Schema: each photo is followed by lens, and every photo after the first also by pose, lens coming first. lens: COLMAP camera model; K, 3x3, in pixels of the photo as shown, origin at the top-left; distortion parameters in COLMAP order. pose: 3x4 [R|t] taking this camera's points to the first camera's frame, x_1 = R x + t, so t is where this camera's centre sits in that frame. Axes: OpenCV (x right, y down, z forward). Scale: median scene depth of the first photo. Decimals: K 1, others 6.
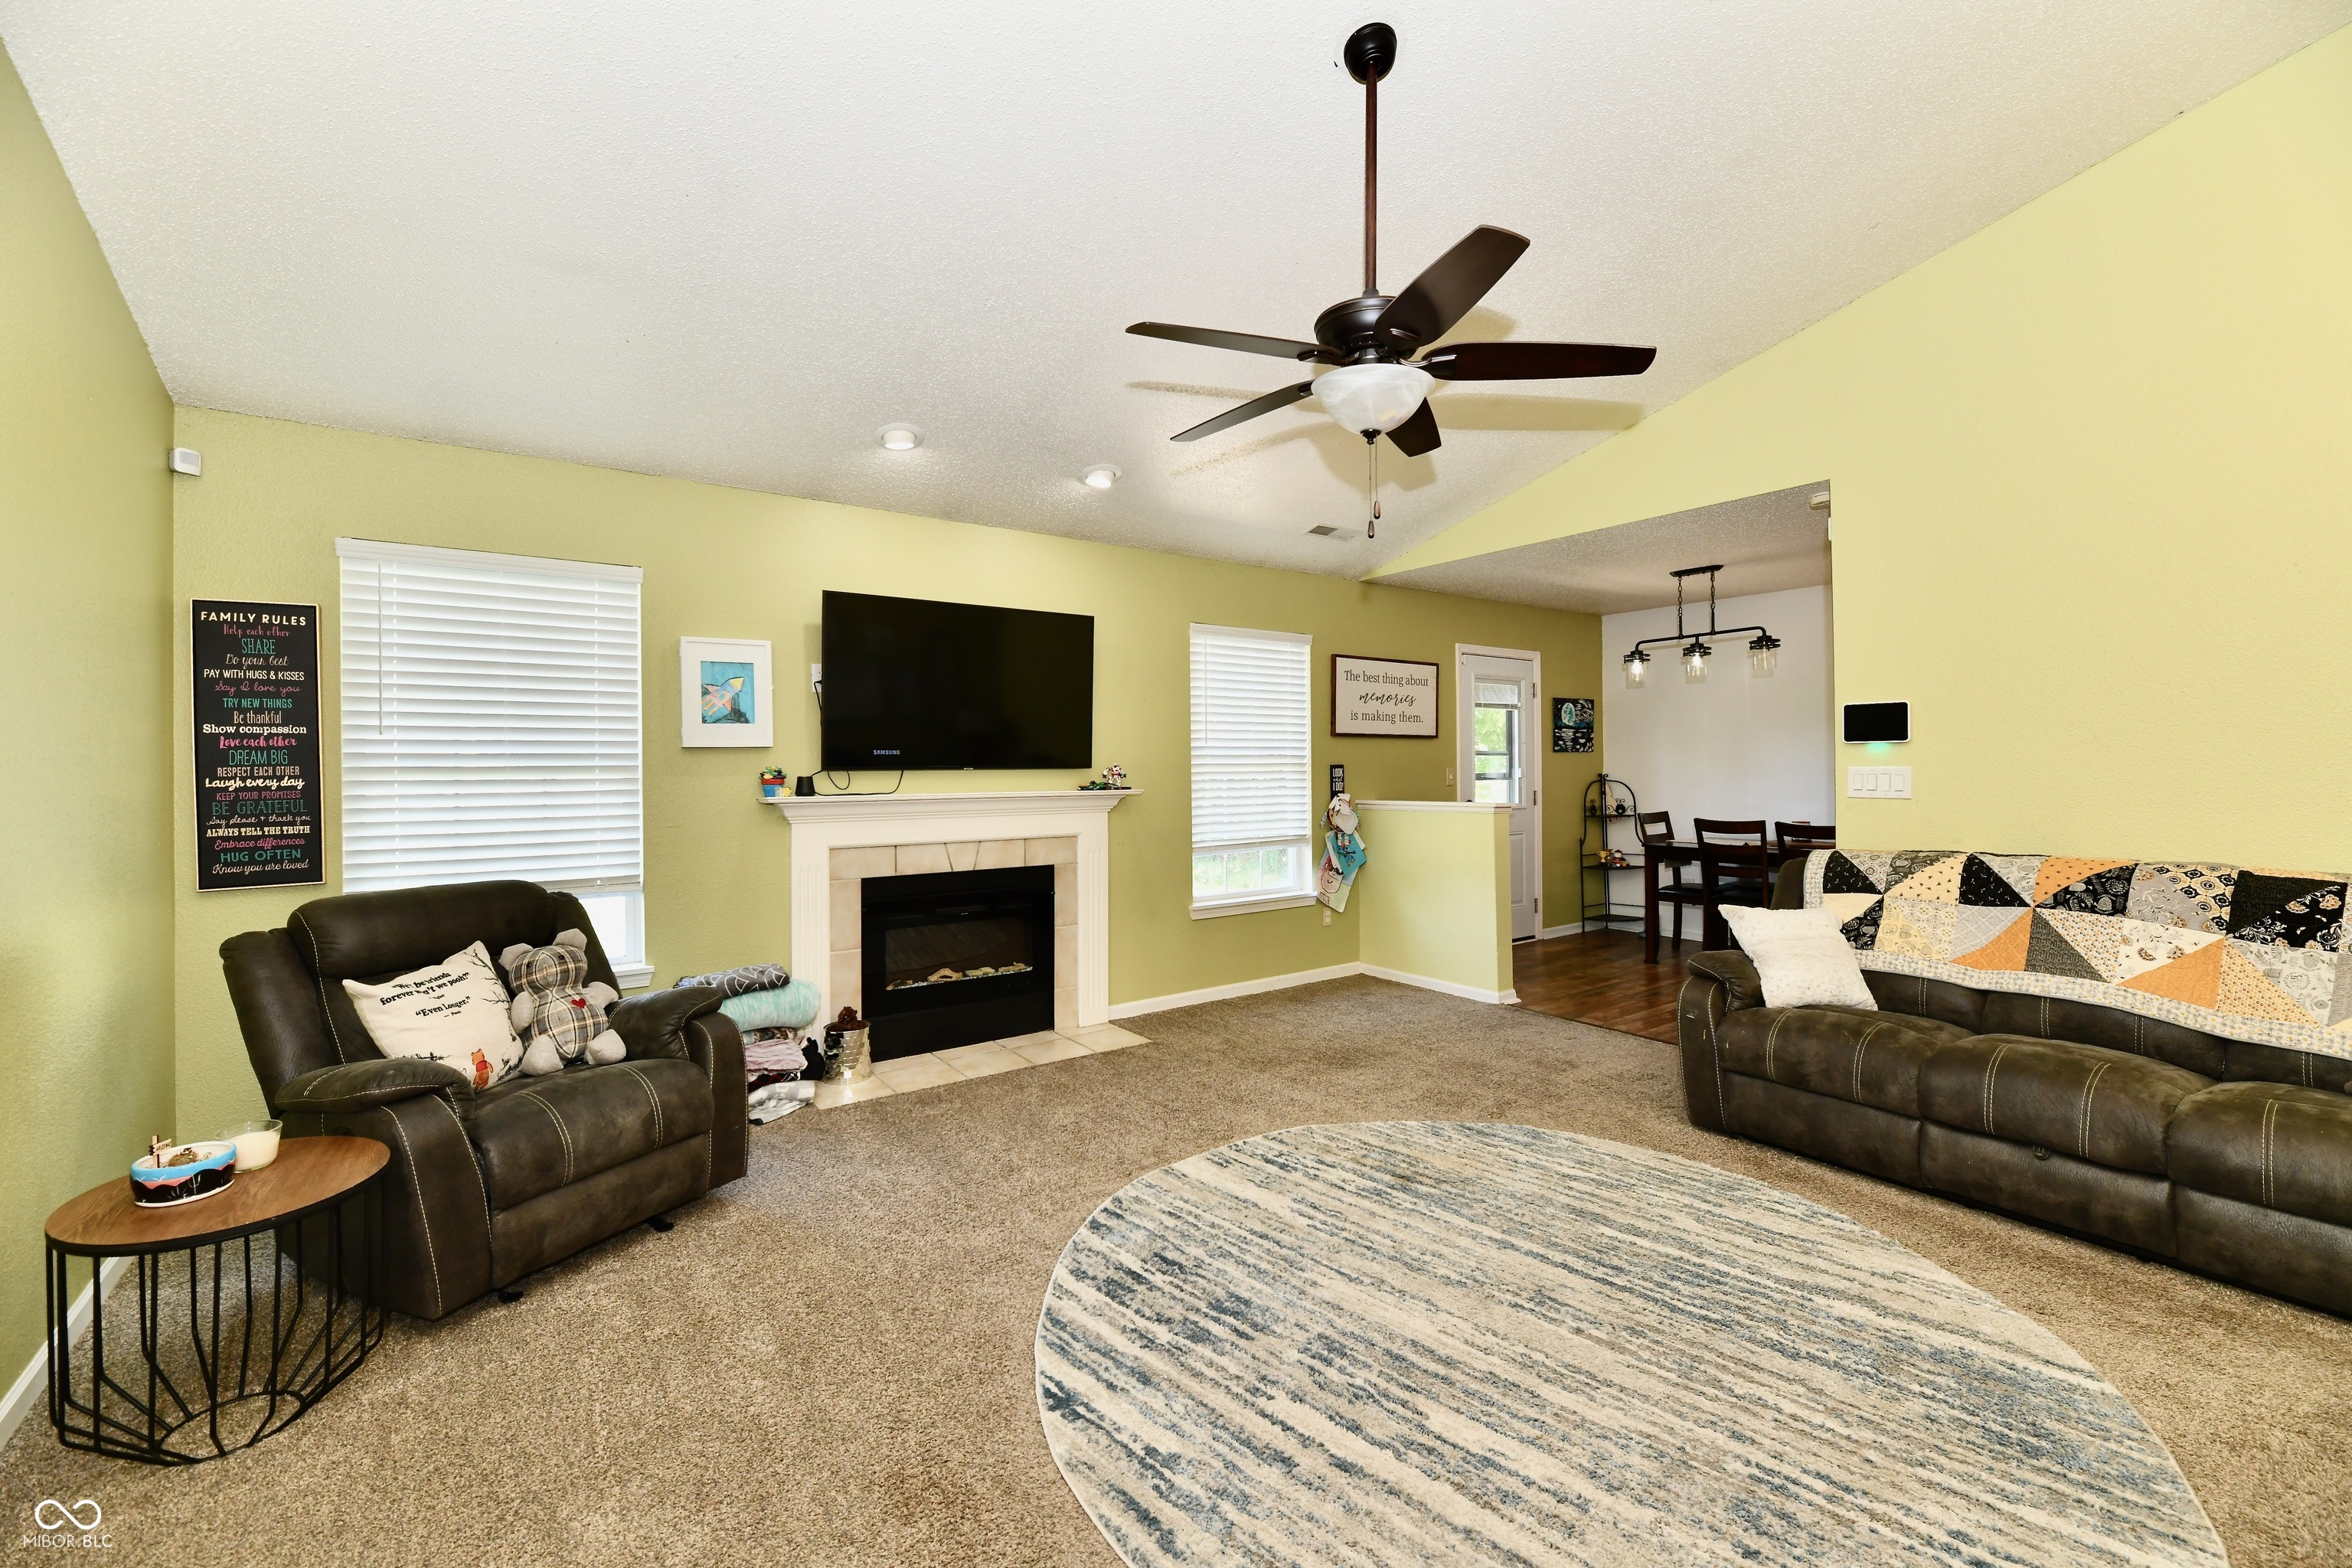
lens RADIAL K [[974.1, 0, 1188.4], [0, 974.1, 760.6], [0, 0, 1]] dist [-0.001618, -0.003268]
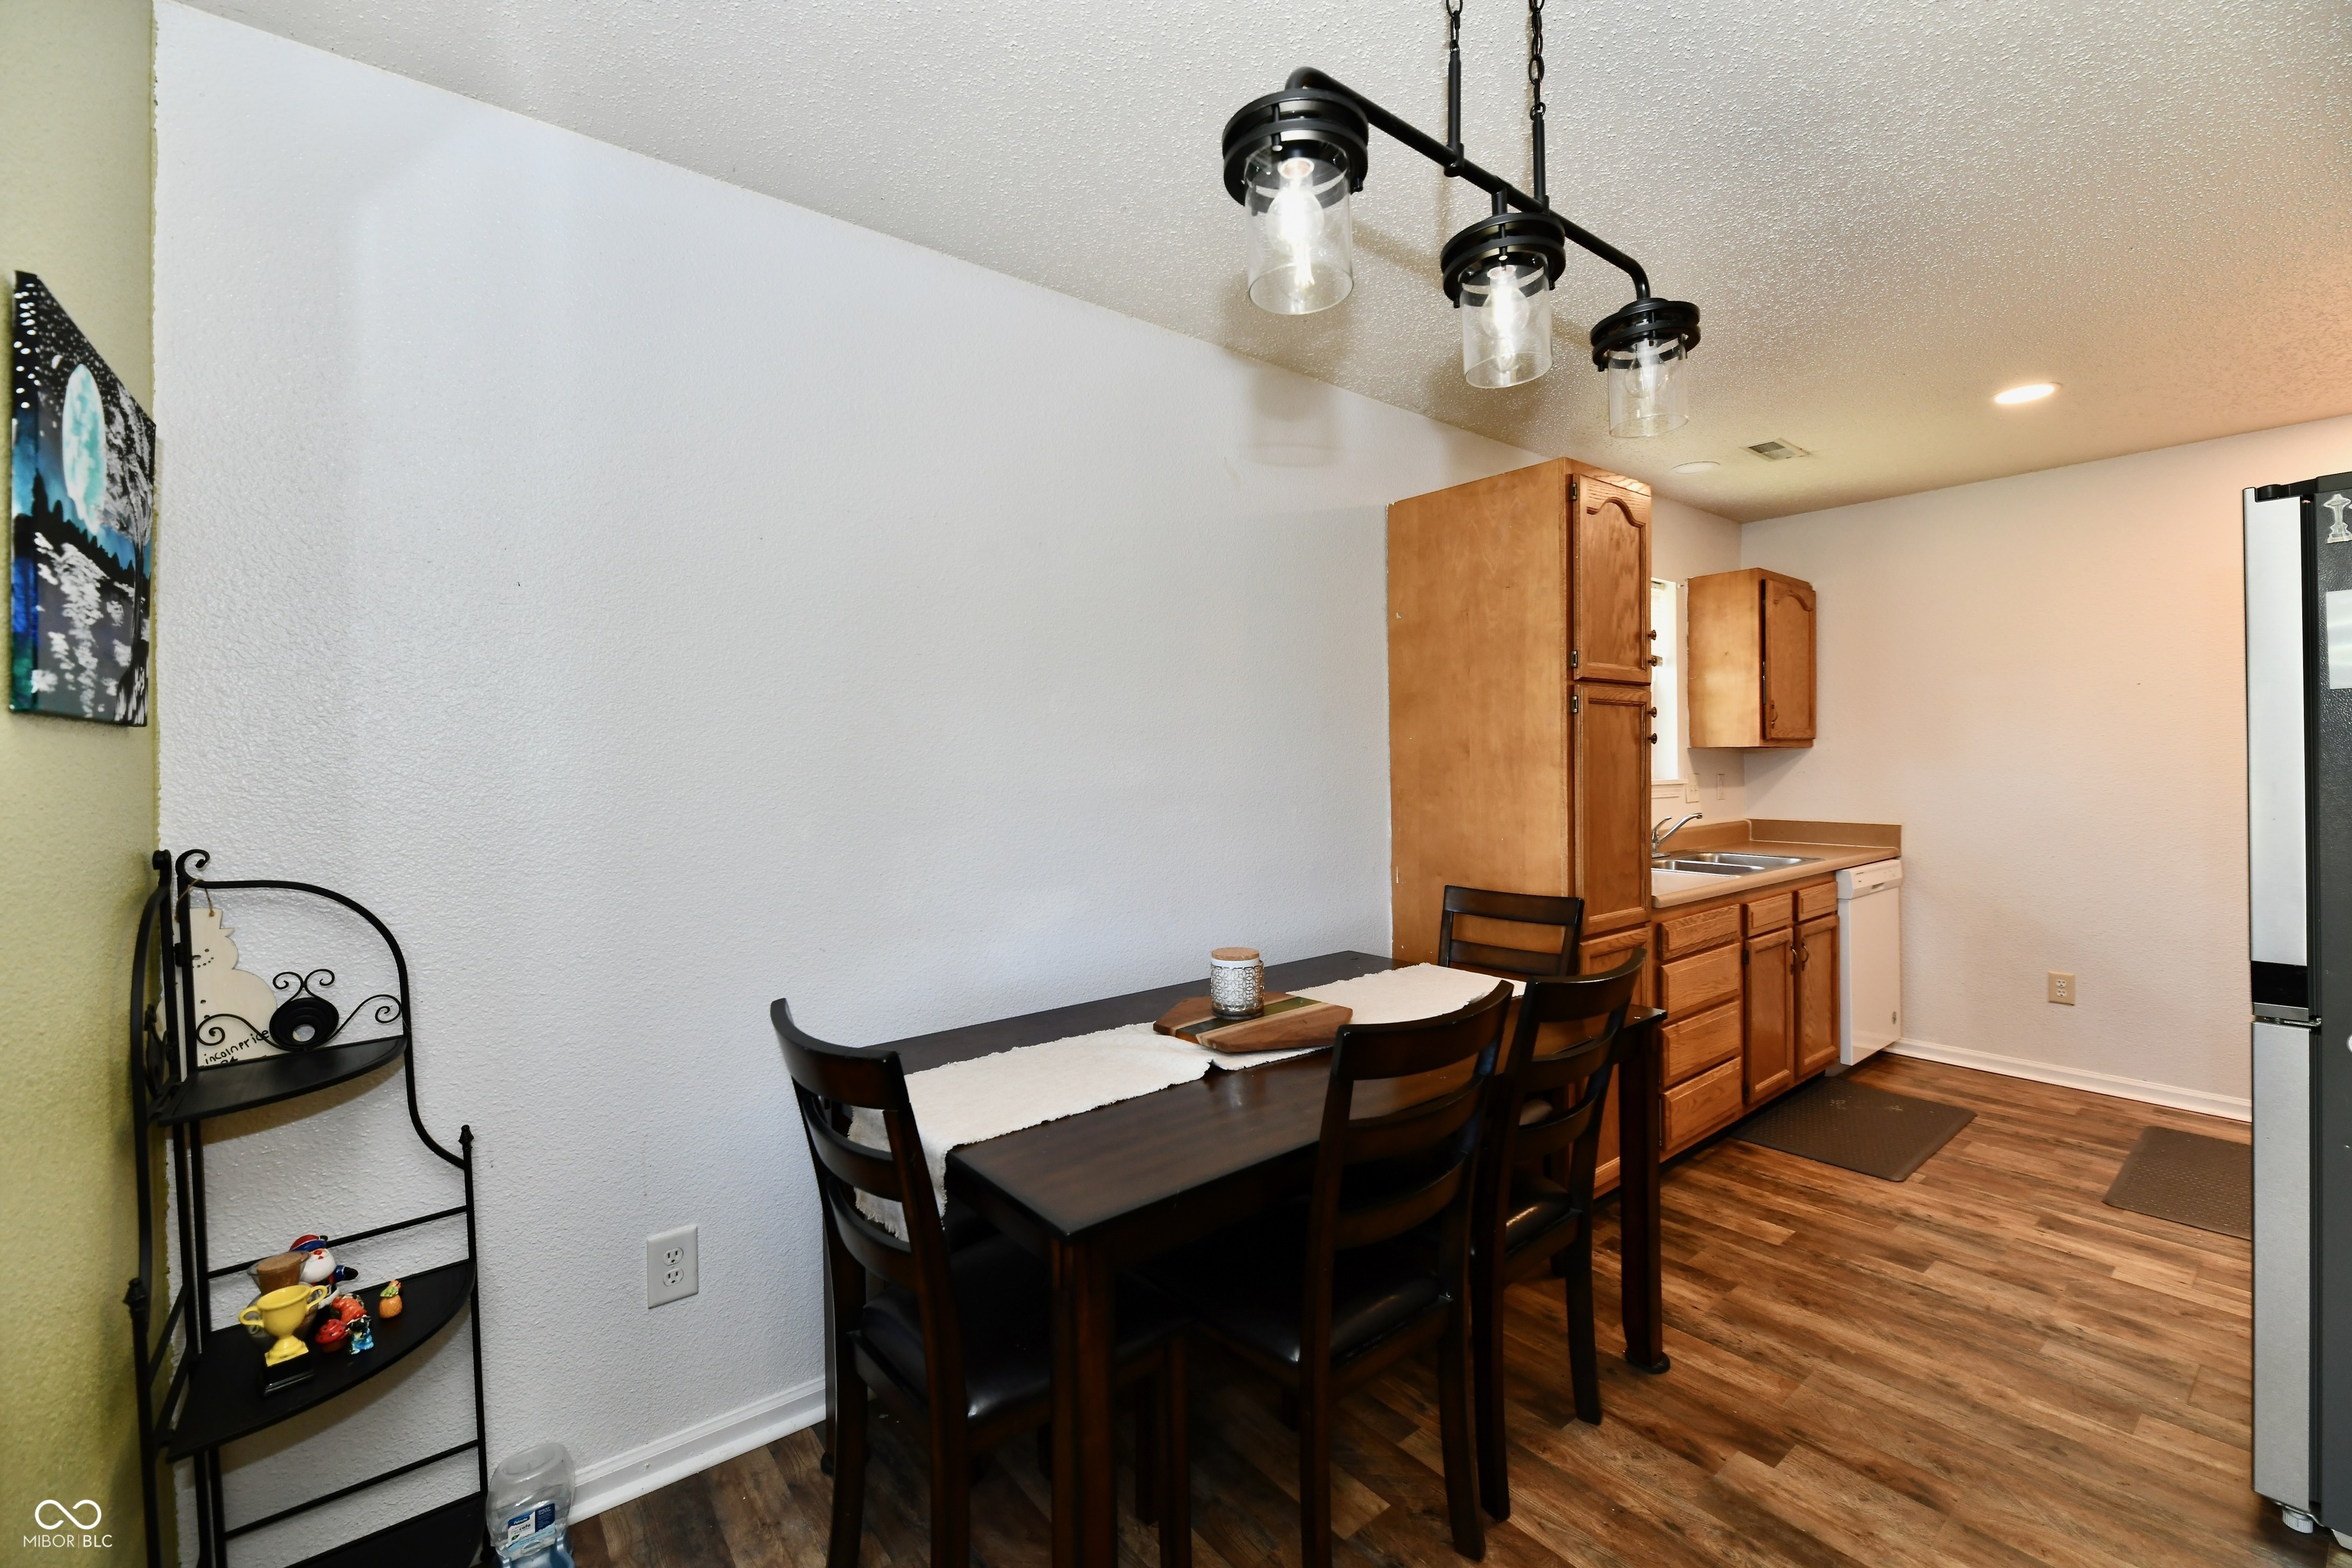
lens RADIAL K [[974.1, 0, 1188.4], [0, 974.1, 760.6], [0, 0, 1]] dist [-0.001618, -0.003268]
pose [[-0.051202, 0.008850, 0.998649, 0.440855], [0.009577, 0.999919, -0.008370, -0.000536], [-0.998642, 0.009136, -0.051282, 1.541855]]
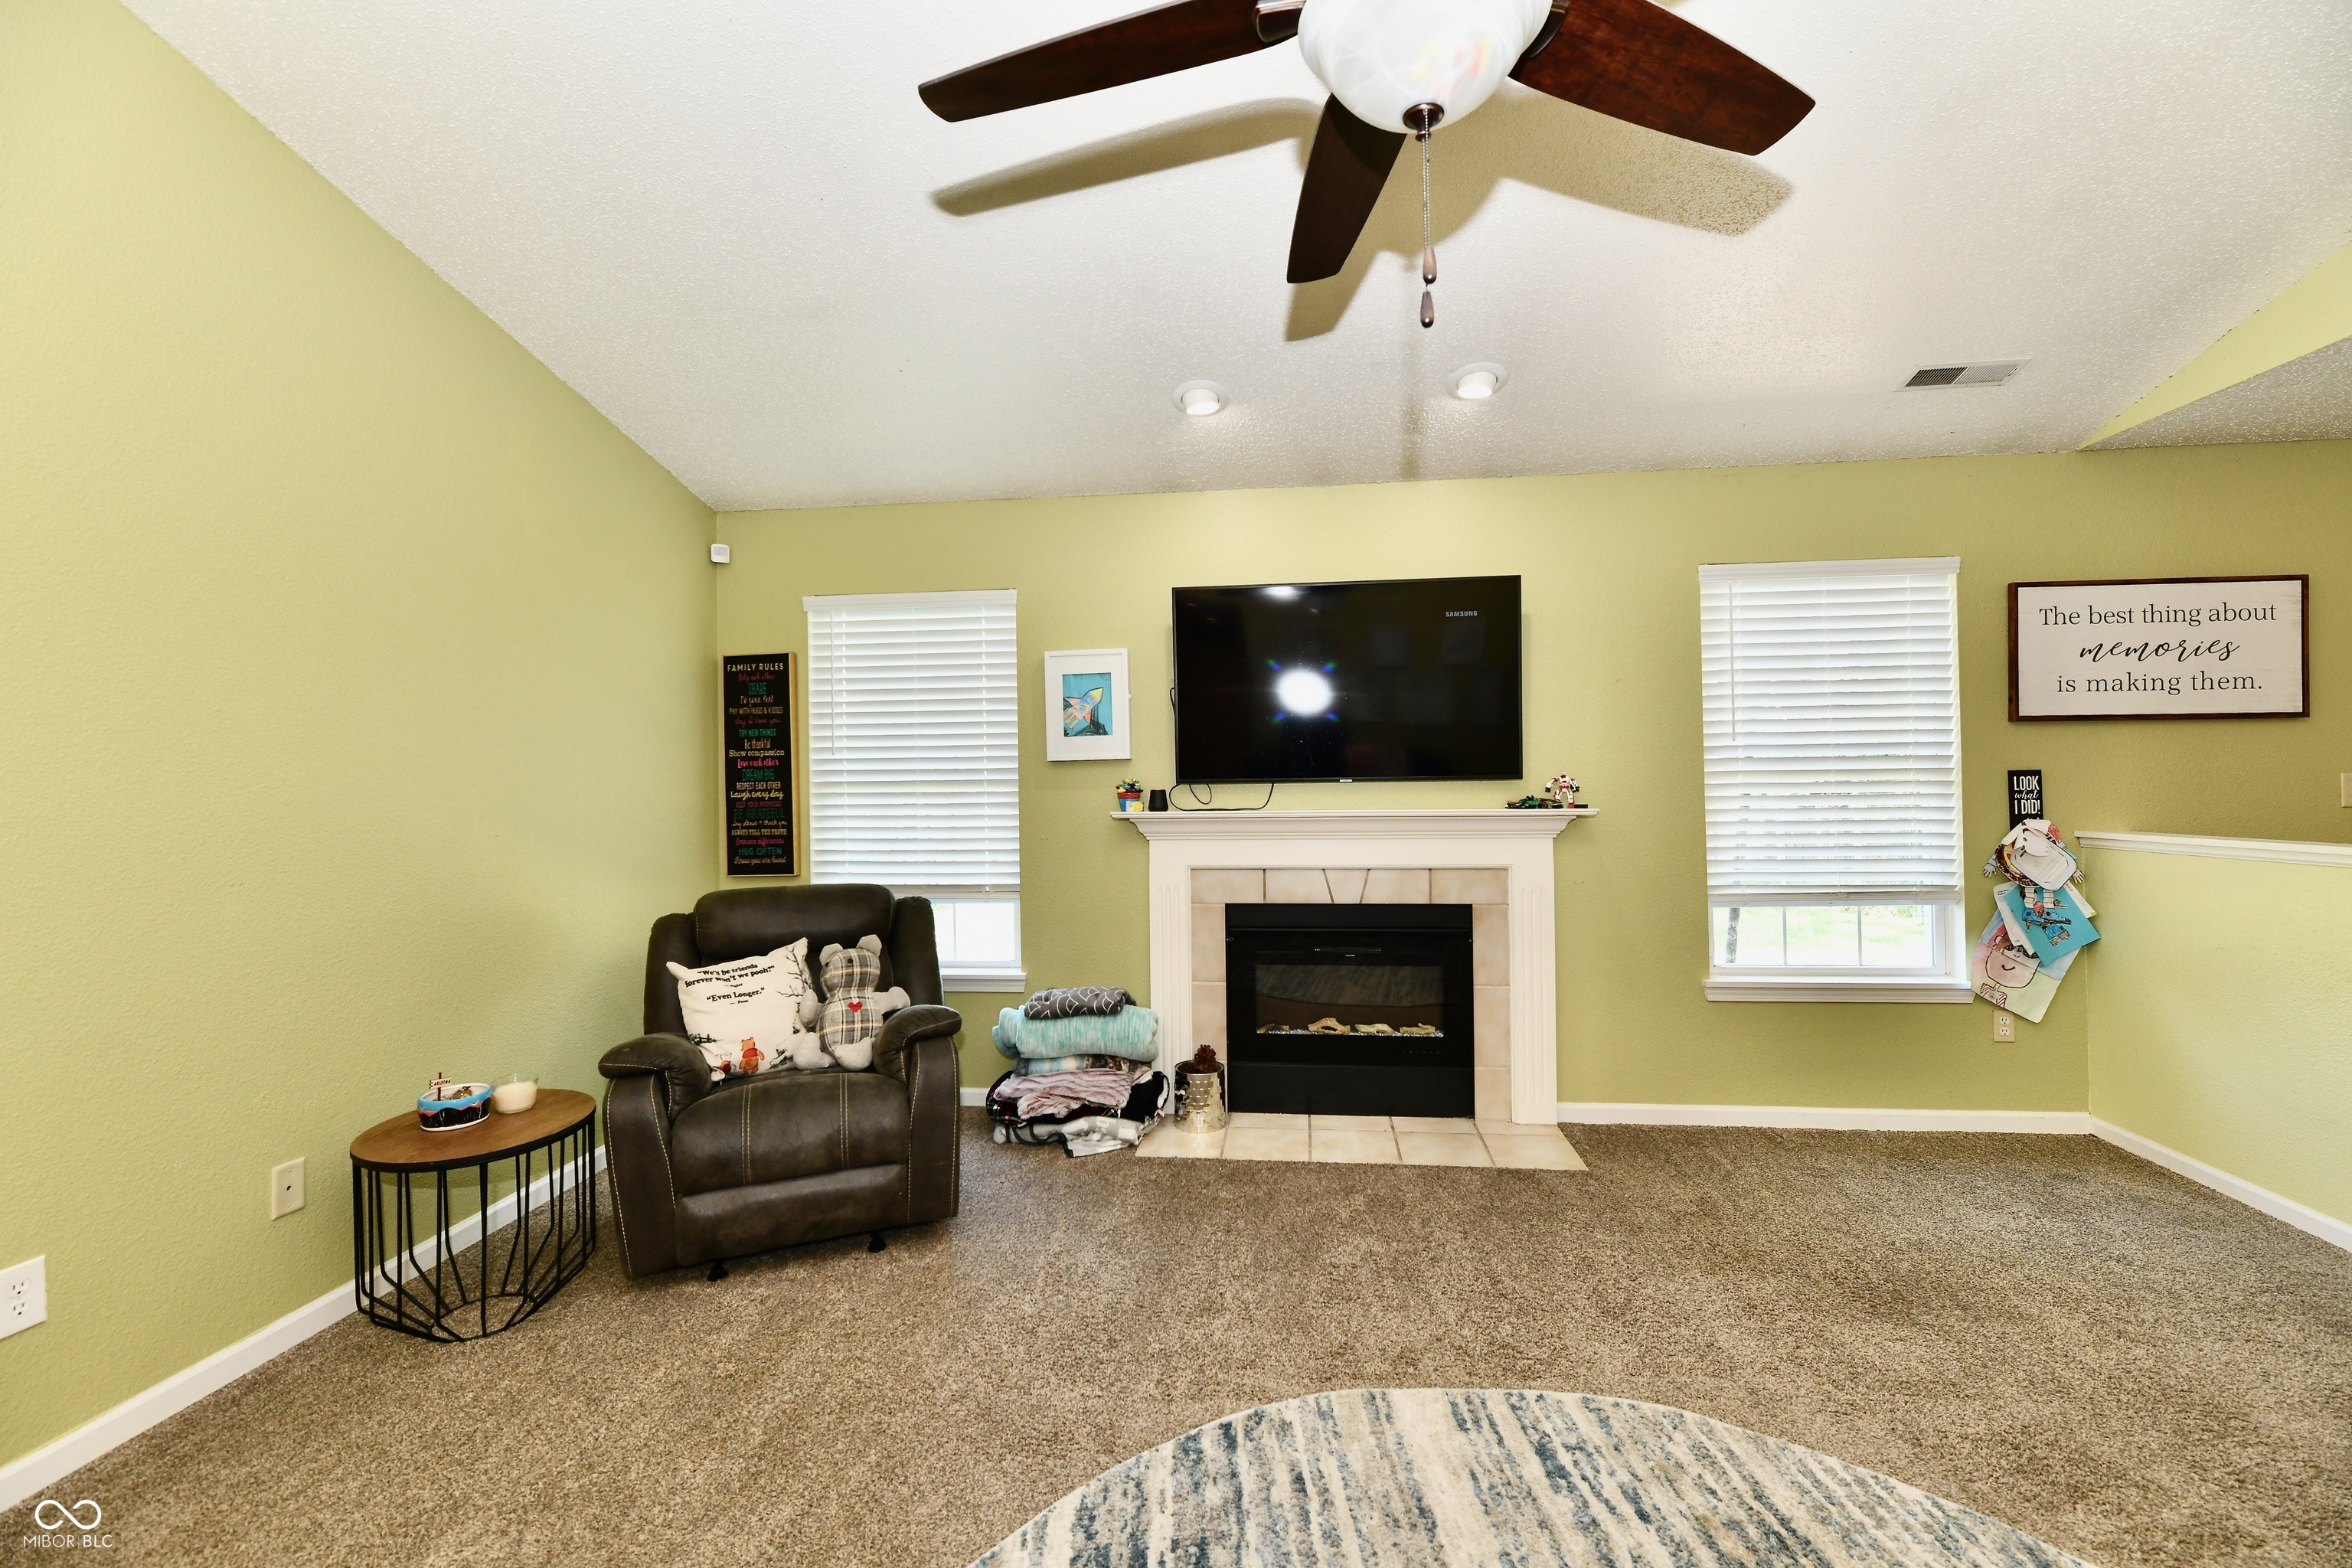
lens RADIAL K [[974.1, 0, 1188.4], [0, 974.1, 760.6], [0, 0, 1]] dist [-0.001618, -0.003268]
pose [[0.738243, -0.013485, -0.674400, 0.257324], [0.011715, 0.999906, -0.007170, -0.004695], [0.674433, -0.002607, 0.738331, 0.331398]]
